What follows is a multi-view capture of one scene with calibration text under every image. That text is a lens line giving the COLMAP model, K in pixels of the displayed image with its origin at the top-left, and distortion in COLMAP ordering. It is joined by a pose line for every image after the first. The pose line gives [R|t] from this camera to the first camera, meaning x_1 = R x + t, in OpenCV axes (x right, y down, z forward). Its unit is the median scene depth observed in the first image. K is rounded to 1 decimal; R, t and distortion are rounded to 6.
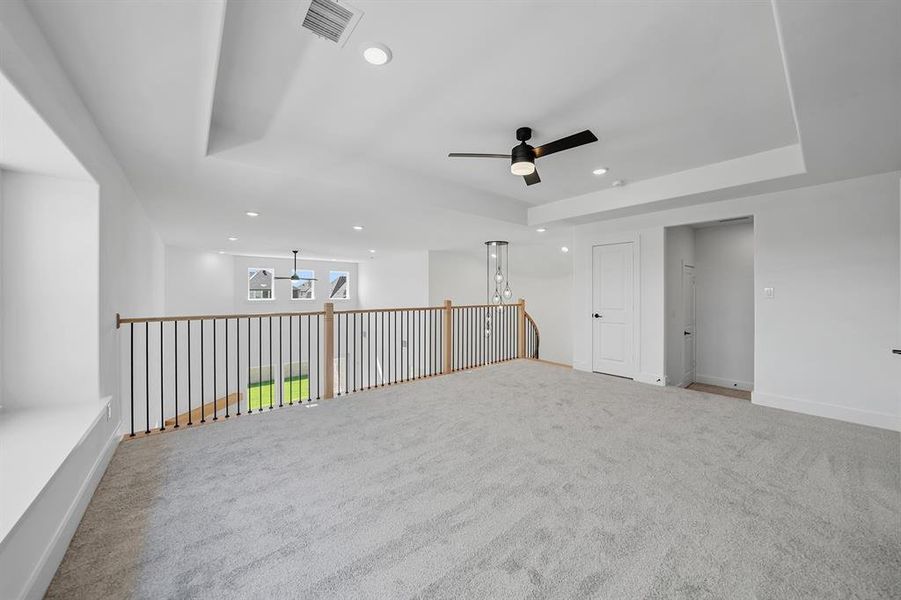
lens RADIAL K [[321.5, 0, 455.9], [0, 321.5, 291.6], [0, 0, 1]] dist [-0.011954, 0.000053]
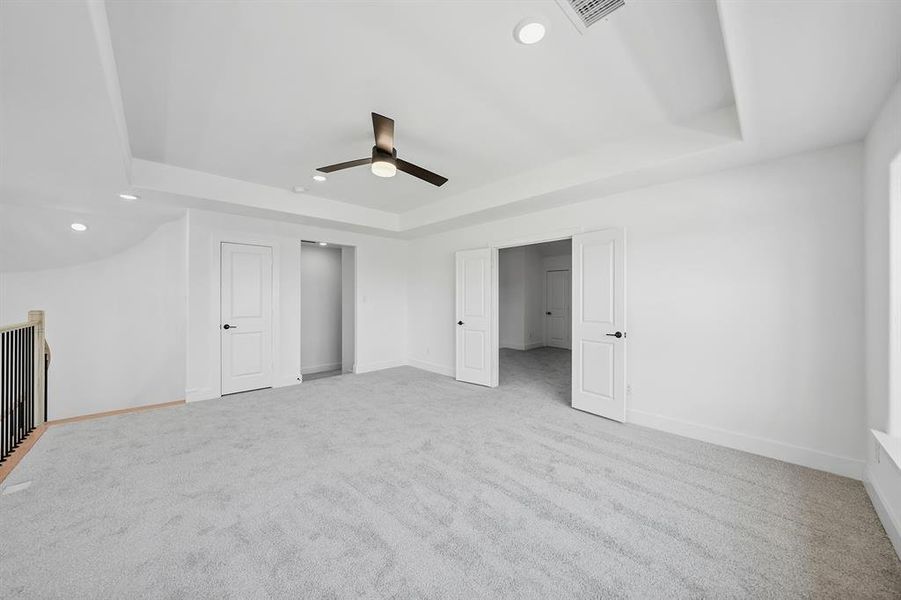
lens RADIAL K [[314.3, 0, 454.2], [0, 314.3, 296.6], [0, 0, 1]] dist [-0.024636, 0.000044]
pose [[-0.065510, 0.006796, 0.997829, -0.561945], [-0.002588, 0.999972, -0.006981, 0.002706], [-0.997849, -0.003040, -0.065491, 0.653232]]
